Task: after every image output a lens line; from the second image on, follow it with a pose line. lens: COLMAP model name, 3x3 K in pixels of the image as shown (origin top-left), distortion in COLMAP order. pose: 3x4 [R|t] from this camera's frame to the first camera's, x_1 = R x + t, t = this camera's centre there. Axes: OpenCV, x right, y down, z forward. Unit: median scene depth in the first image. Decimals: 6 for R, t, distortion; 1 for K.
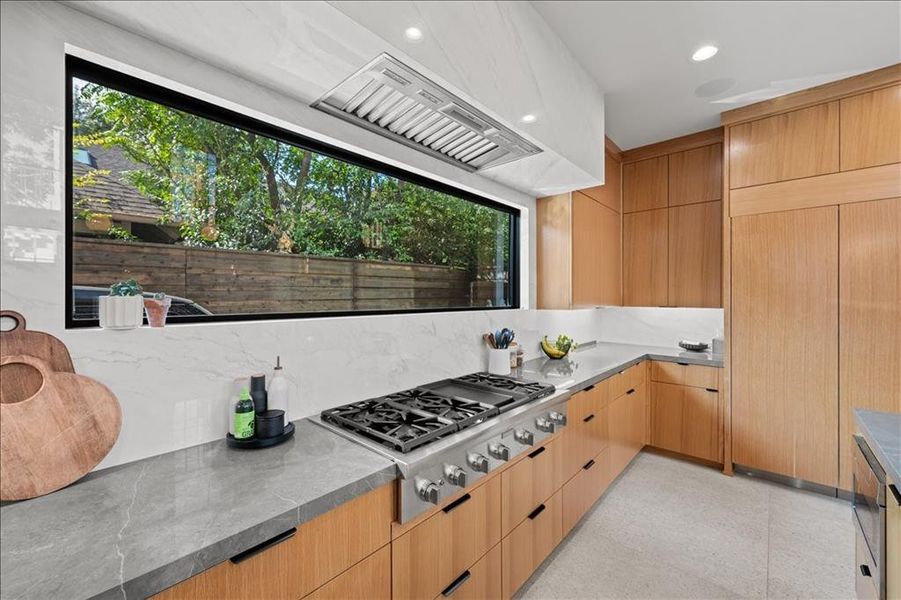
lens RADIAL K [[359.4, 0, 450.7], [0, 359.4, 297.4], [0, 0, 1]] dist [0.000028, 0.000622]
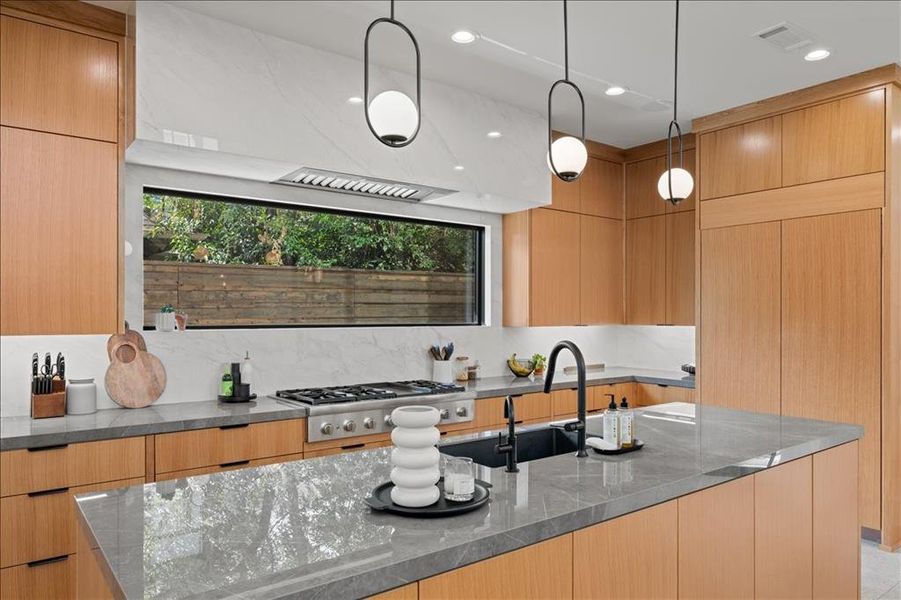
lens RADIAL K [[607.2, 0, 450.2], [0, 607.2, 309.3], [0, 0, 1]] dist [0.000529, 0.004630]
pose [[0.982899, -0.002515, -0.184127, 0.421282], [0.000344, 0.999930, -0.011822, 0.005994], [0.184144, 0.011556, 0.982831, -0.692484]]
